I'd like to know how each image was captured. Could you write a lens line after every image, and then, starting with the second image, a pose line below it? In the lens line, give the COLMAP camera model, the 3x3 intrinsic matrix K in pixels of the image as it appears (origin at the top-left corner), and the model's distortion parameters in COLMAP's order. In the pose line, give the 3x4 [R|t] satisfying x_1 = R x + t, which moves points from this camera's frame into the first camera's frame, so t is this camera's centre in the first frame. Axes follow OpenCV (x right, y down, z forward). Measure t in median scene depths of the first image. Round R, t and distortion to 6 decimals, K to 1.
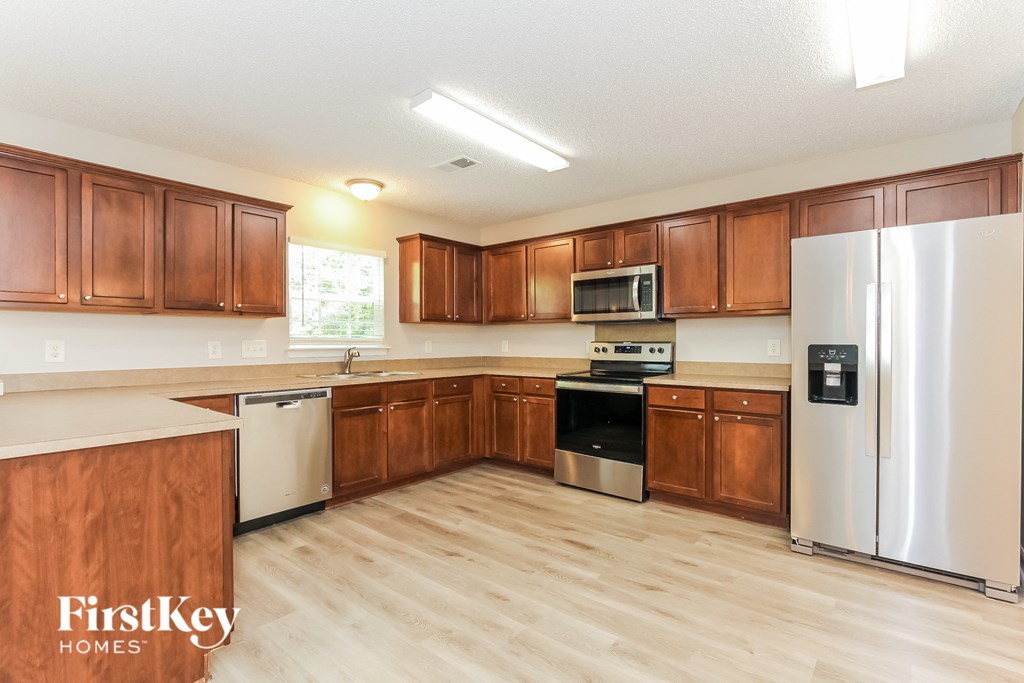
lens RADIAL K [[474.6, 0, 512.0], [0, 474.6, 341.5], [0, 0, 1]] dist [-0.011950, 0.000252]
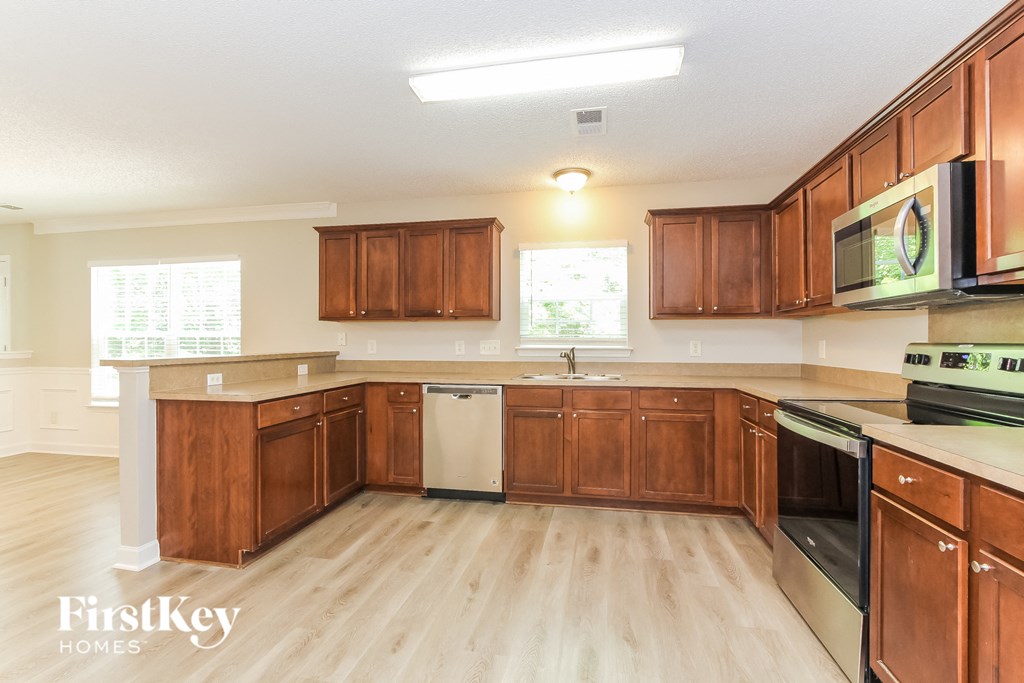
lens RADIAL K [[479.0, 0, 512.0], [0, 479.0, 341.5], [0, 0, 1]] dist [-0.016737, 0.000203]
pose [[0.486144, 0.003083, -0.873873, 0.539218], [-0.003342, 0.999993, 0.001669, -0.001528], [0.873872, 0.002108, 0.486151, 0.506667]]
